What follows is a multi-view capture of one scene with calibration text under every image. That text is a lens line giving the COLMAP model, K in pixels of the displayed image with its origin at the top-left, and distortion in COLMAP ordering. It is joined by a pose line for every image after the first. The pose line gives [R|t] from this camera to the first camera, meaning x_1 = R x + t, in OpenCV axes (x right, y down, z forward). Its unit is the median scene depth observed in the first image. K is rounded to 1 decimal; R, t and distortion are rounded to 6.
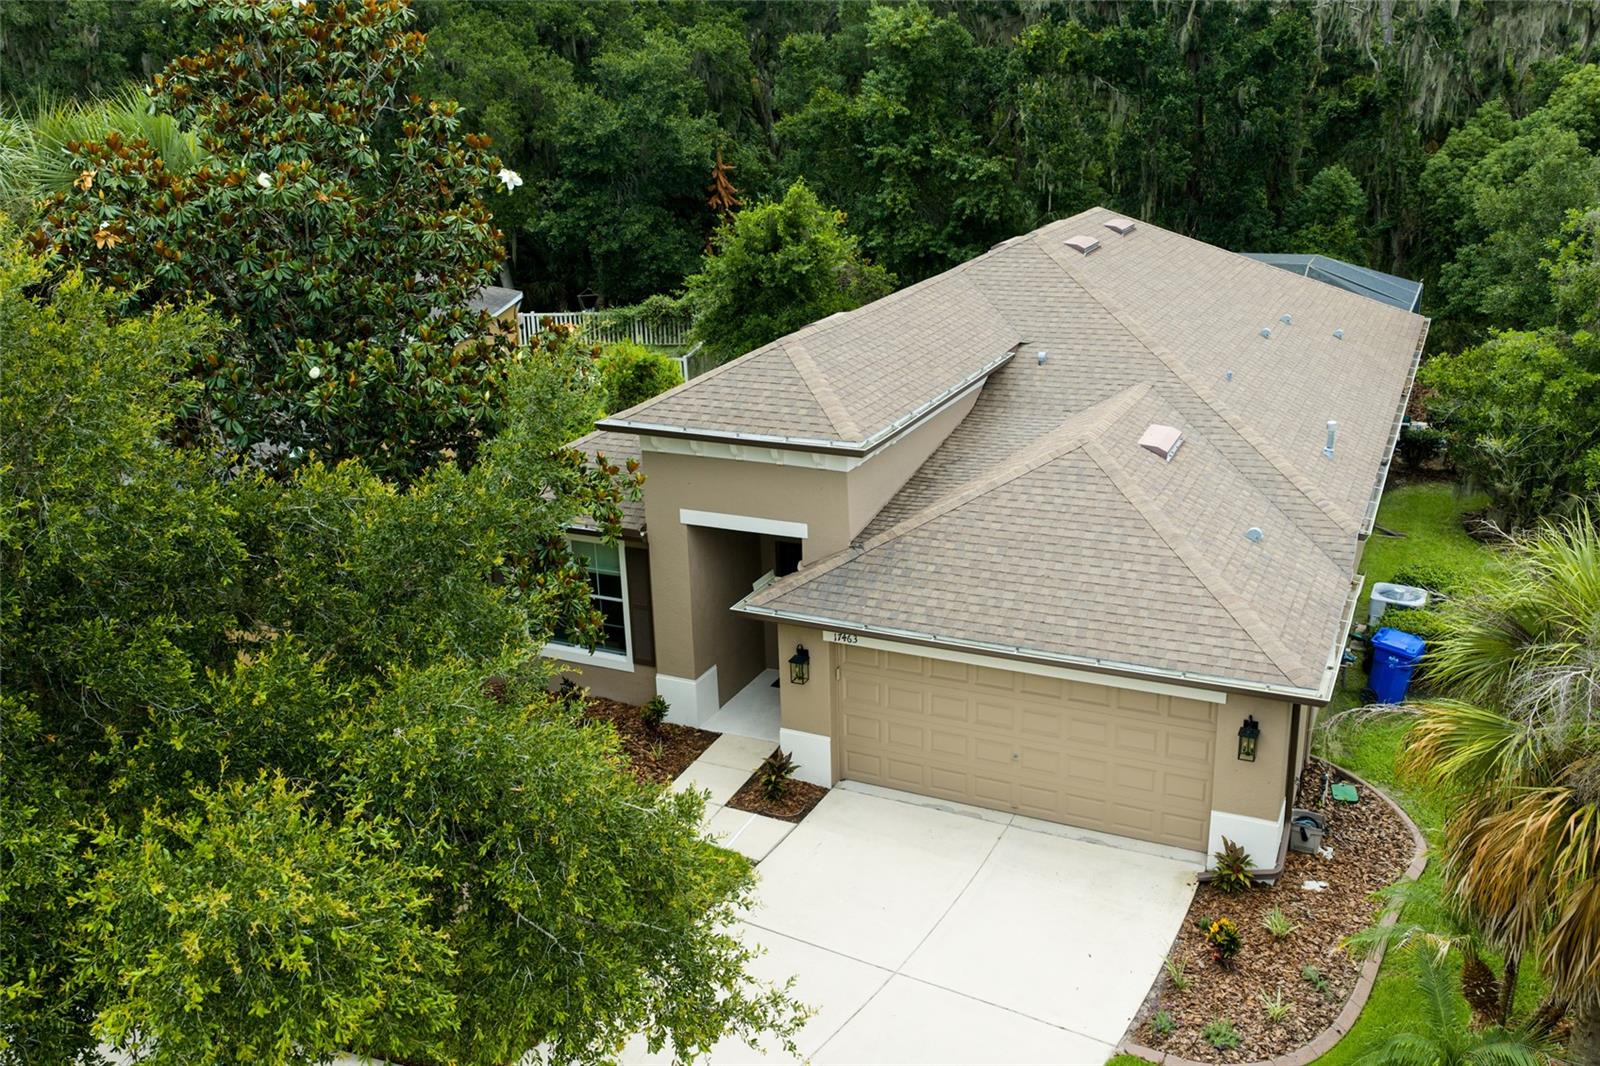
lens RADIAL K [[1348.5, 0, 804.4], [0, 1348.5, 616.0], [0, 0, 1]] dist [0.038492, -0.046787]
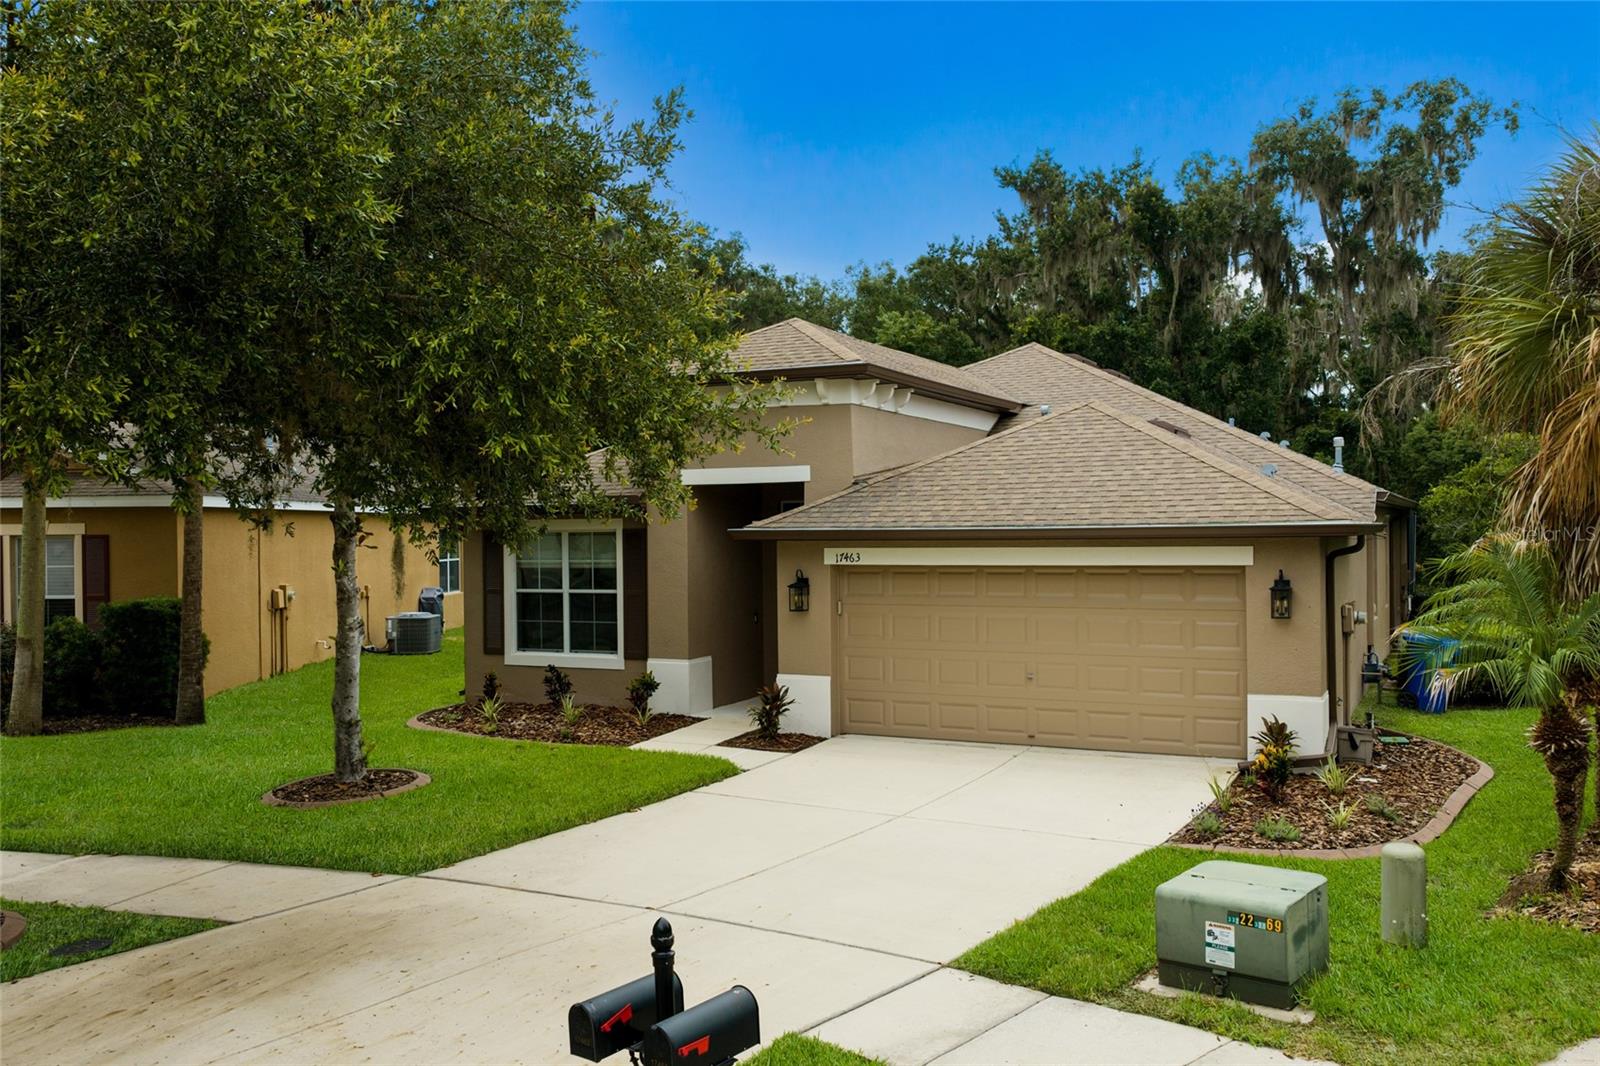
lens RADIAL K [[1348.5, 0, 804.4], [0, 1348.5, 537.2], [0, 0, 1]] dist [0.038492, -0.046787]
pose [[0.999772, 0.019245, -0.009242, 0.007076], [-0.021196, 0.946614, -0.321672, 0.263788], [0.002558, 0.321795, 0.946806, 0.079618]]
